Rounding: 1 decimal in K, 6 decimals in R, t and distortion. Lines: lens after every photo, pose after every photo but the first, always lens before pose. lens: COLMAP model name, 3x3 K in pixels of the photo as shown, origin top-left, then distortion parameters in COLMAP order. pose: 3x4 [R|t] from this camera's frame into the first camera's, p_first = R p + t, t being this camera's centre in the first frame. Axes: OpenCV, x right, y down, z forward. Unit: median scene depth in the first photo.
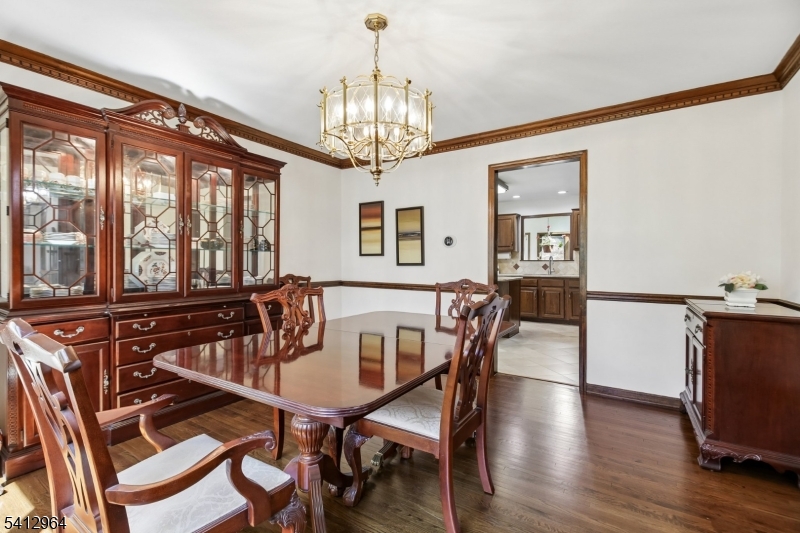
lens RADIAL K [[365.3, 0, 400.6], [0, 365.3, 263.5], [0, 0, 1]] dist [0.001523, -0.002793]
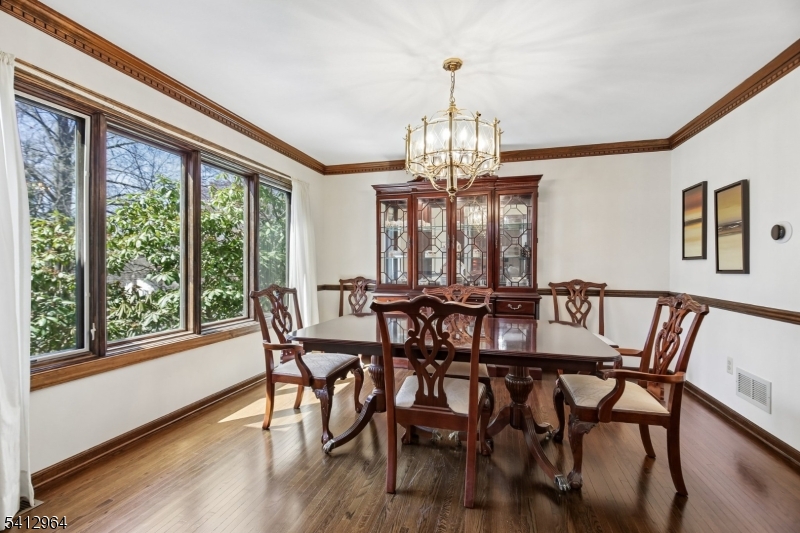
lens RADIAL K [[365.3, 0, 397.1], [0, 365.3, 266.2], [0, 0, 1]] dist [0.001523, -0.002793]
pose [[0.267659, 0.001428, -0.963513, 0.501389], [-0.010326, 0.999946, -0.001386, 0.000006], [0.963458, 0.010321, 0.267659, 0.247782]]
